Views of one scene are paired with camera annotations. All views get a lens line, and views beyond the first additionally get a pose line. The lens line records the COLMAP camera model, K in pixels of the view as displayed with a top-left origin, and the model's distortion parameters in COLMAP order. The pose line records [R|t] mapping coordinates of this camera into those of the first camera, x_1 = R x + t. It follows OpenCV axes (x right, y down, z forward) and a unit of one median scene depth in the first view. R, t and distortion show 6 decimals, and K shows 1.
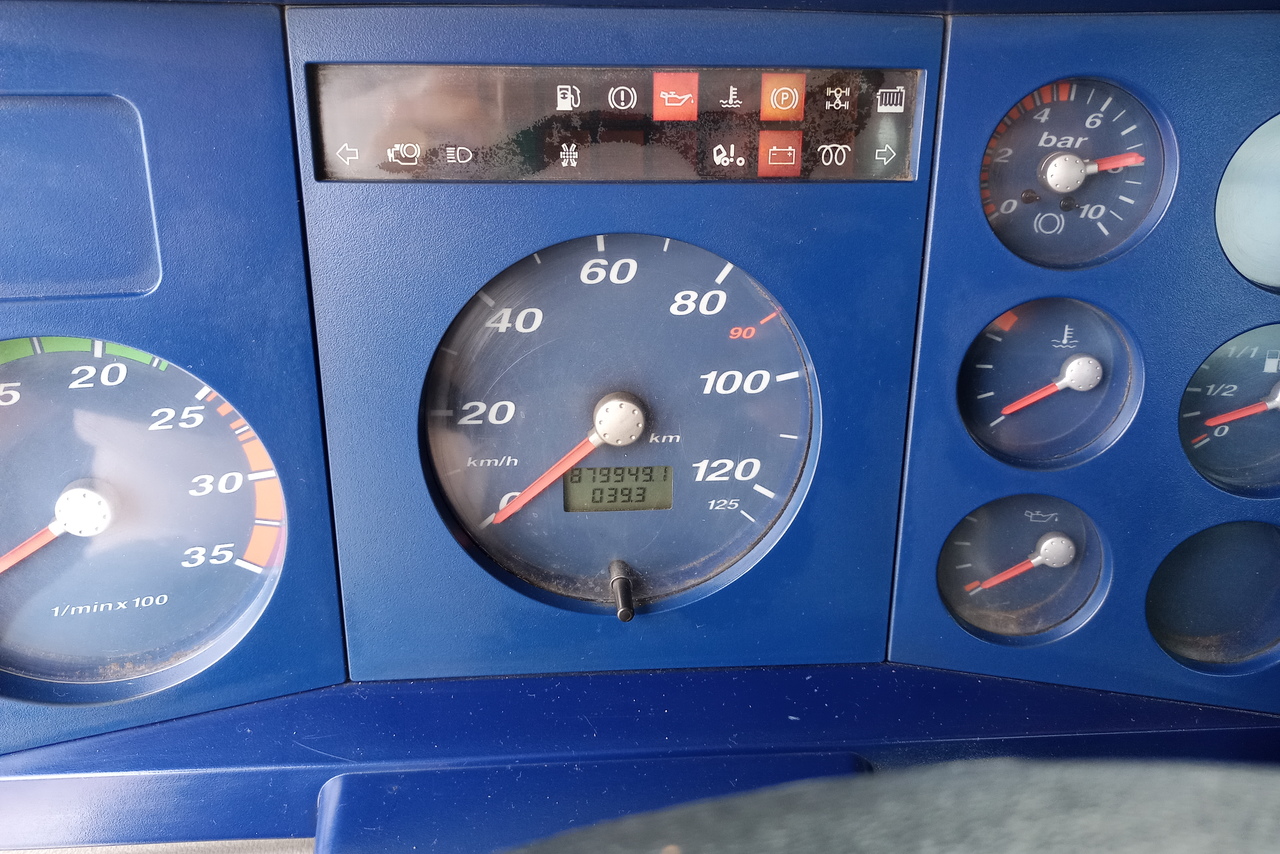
lens RADIAL K [[971.1, 0, 640.0], [0, 971.1, 427.0], [0, 0, 1]] dist [0.112857, -0.328600]
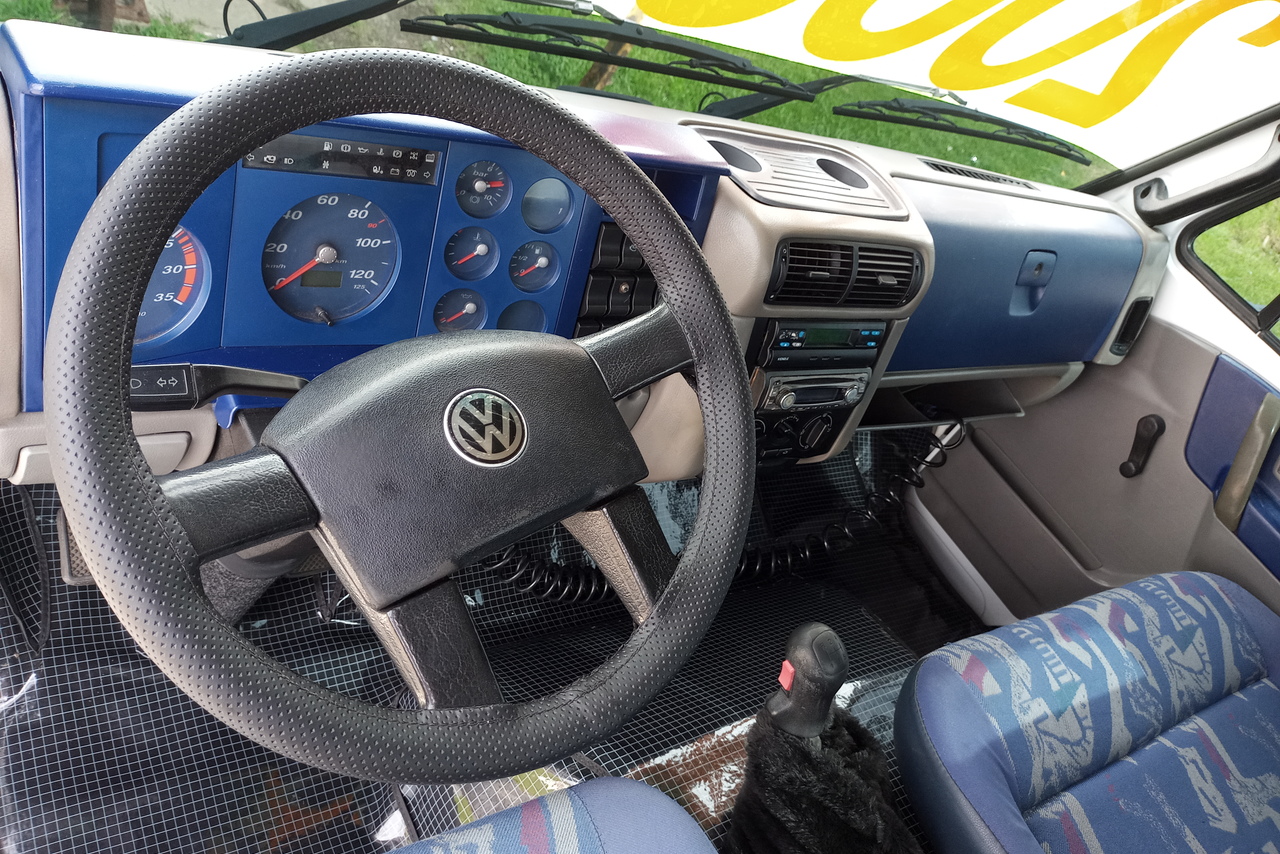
lens RADIAL K [[971.1, 0, 640.0], [0, 971.1, 427.0], [0, 0, 1]] dist [0.112857, -0.328600]
pose [[0.828513, -0.033086, 0.558992, -0.887499], [-0.083599, 0.979757, 0.181897, -0.109864], [-0.553695, -0.197435, 0.808976, -1.902556]]
